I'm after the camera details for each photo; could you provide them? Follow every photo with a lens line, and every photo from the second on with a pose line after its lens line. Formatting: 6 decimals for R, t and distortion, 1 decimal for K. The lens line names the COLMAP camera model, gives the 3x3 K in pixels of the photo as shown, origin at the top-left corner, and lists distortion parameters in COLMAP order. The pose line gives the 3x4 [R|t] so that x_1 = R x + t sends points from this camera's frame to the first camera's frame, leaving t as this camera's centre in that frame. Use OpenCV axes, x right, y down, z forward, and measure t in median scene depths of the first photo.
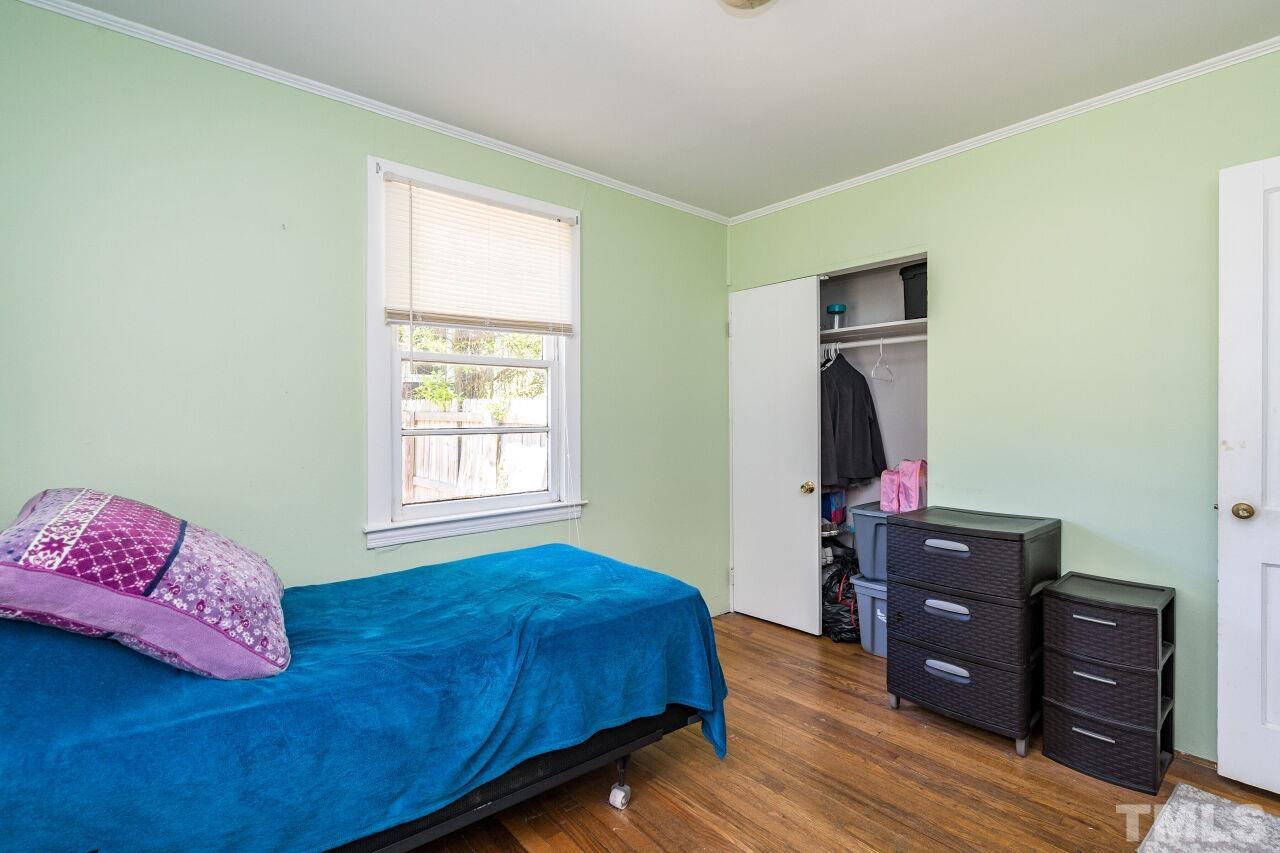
lens RADIAL K [[597.0, 0, 643.7], [0, 597.0, 422.5], [0, 0, 1]] dist [-0.001605, -0.000065]
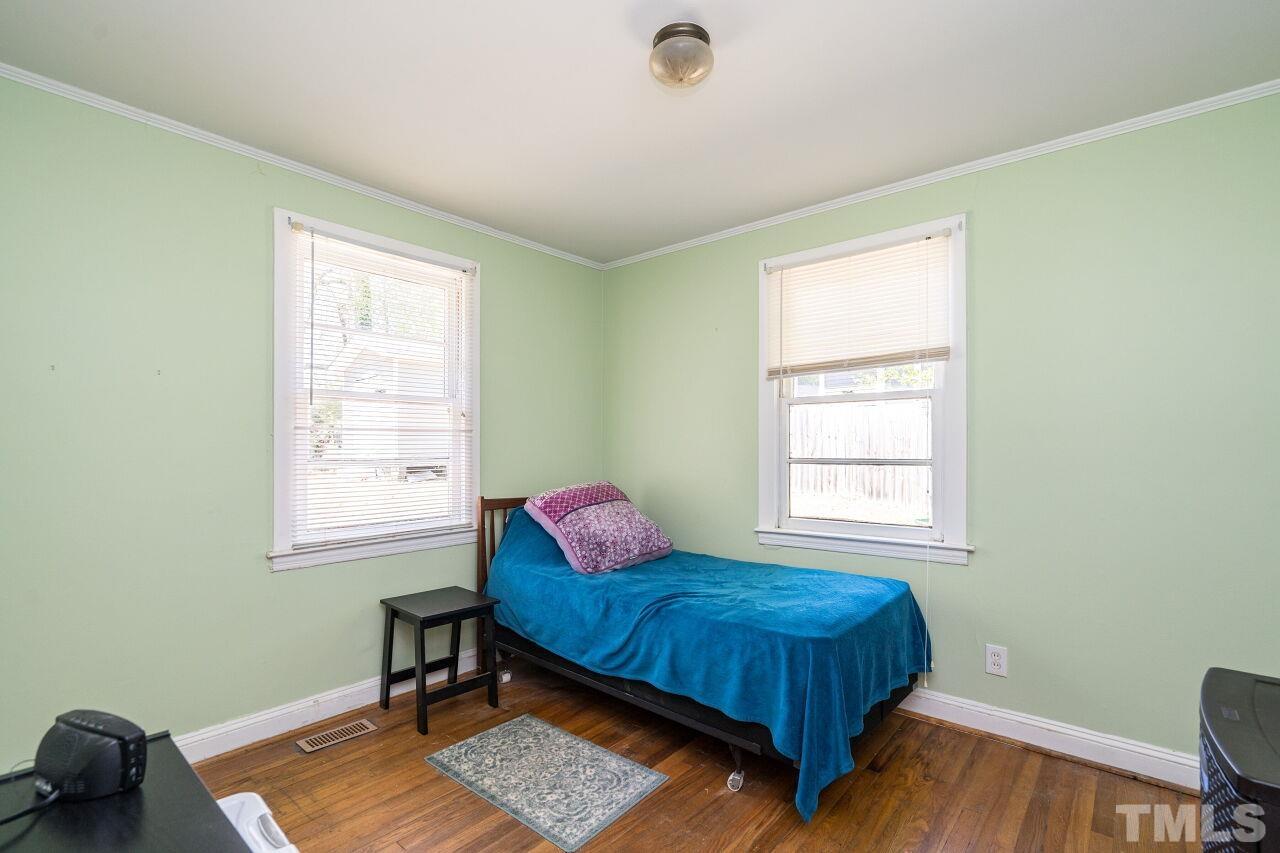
lens RADIAL K [[597.0, 0, 644.4], [0, 597.0, 436.2], [0, 0, 1]] dist [-0.001605, -0.000065]
pose [[0.167358, -0.011480, -0.985829, 0.846178], [-0.003602, 0.999918, -0.012256, -0.019498], [0.985890, 0.005602, 0.167303, 0.493039]]
